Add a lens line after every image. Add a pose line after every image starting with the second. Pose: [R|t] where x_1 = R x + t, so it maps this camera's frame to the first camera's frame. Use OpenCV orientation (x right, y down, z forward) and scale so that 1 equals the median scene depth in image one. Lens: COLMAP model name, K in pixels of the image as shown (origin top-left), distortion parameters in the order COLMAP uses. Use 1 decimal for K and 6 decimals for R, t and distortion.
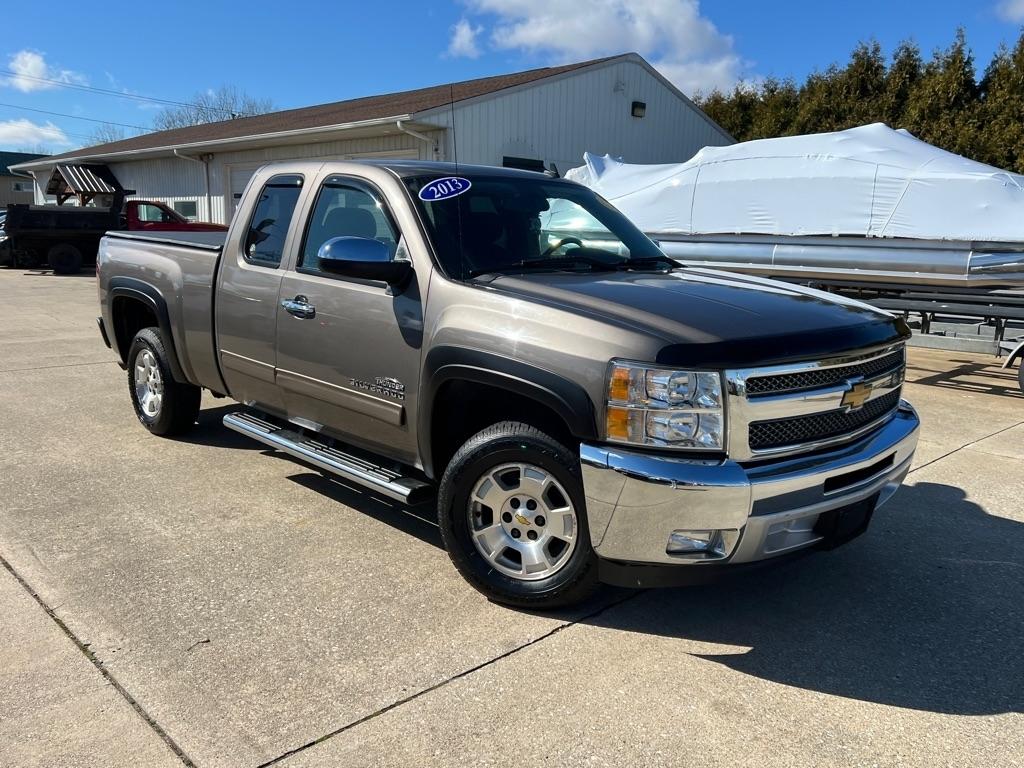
lens RADIAL K [[831.8, 0, 525.8], [0, 831.8, 381.6], [0, 0, 1]] dist [0.056596, -0.058819]
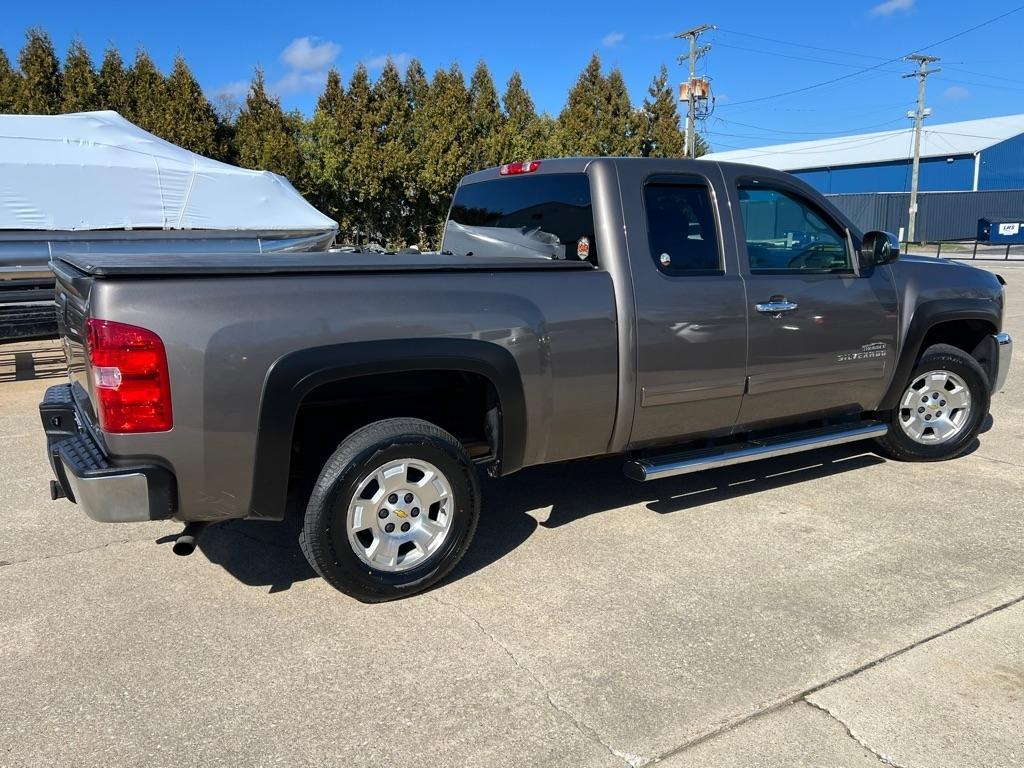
lens RADIAL K [[831.8, 0, 508.1], [0, 831.8, 384.7], [0, 0, 1]] dist [0.056596, -0.058819]
pose [[0.224406, -0.210199, 0.951556, -1.332593], [0.192000, 0.966856, 0.168300, -0.232932], [-0.955394, 0.144931, 0.257327, 1.064882]]
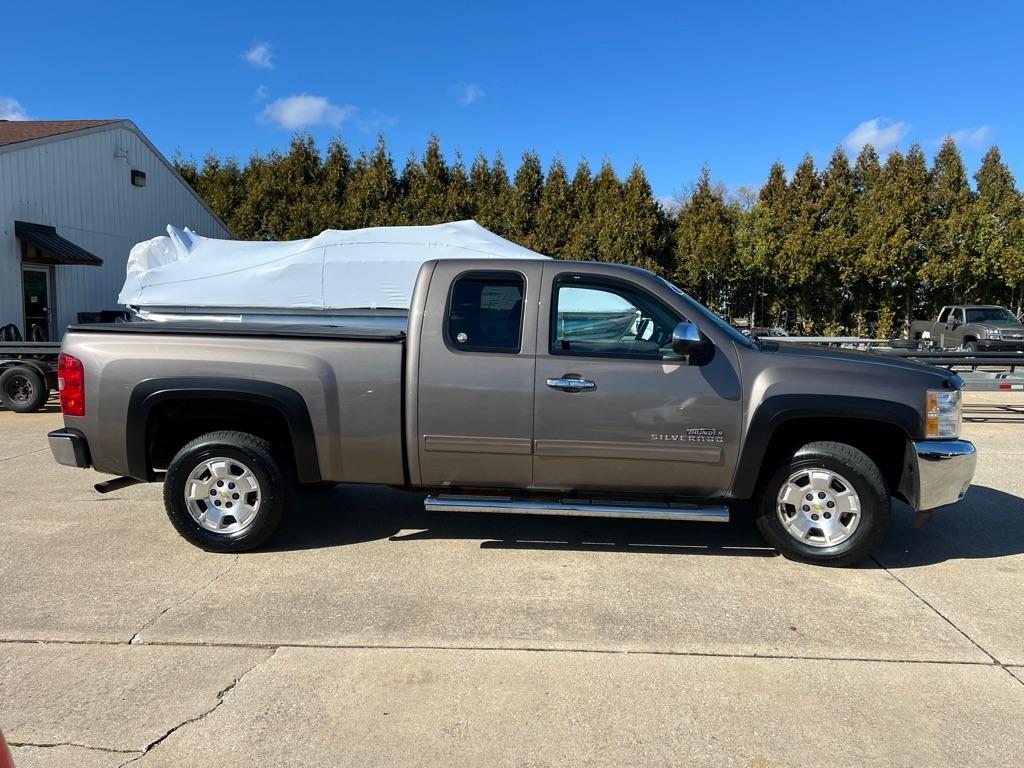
lens RADIAL K [[831.8, 0, 521.5], [0, 831.8, 376.7], [0, 0, 1]] dist [0.056596, -0.058819]
pose [[0.730681, -0.073326, 0.678769, -1.115511], [0.130864, 0.990823, -0.033836, -0.069779], [-0.670059, 0.113549, 0.733571, 0.190913]]
